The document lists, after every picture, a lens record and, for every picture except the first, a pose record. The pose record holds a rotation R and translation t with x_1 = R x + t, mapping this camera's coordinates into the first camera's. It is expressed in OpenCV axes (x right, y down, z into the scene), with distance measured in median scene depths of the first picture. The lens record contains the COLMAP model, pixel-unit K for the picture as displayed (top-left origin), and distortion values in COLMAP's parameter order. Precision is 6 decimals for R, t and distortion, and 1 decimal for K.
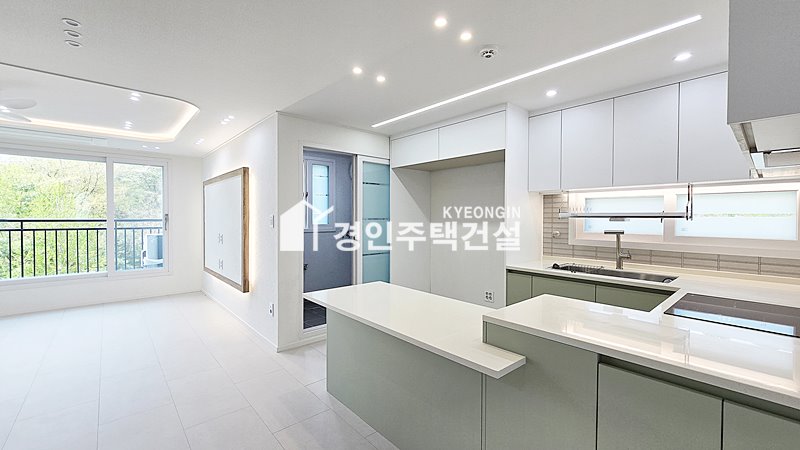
lens RADIAL K [[332.9, 0, 398.4], [0, 332.9, 222.6], [0, 0, 1]] dist [0.001642, -0.000037]
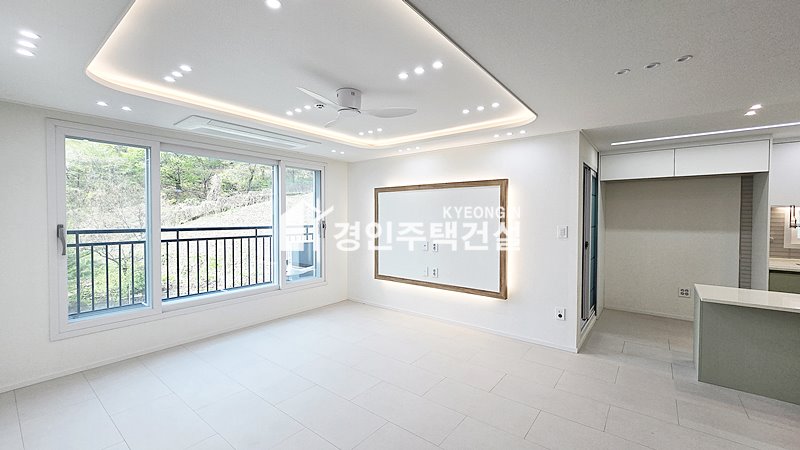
lens RADIAL K [[327.7, 0, 398.9], [0, 327.7, 222.7], [0, 0, 1]] dist [0.001788, 0.000105]
pose [[0.983146, -0.004878, 0.182756, -1.014847], [0.004329, 0.999985, 0.003406, -0.035271], [-0.182770, -0.002558, 0.983152, 0.056082]]
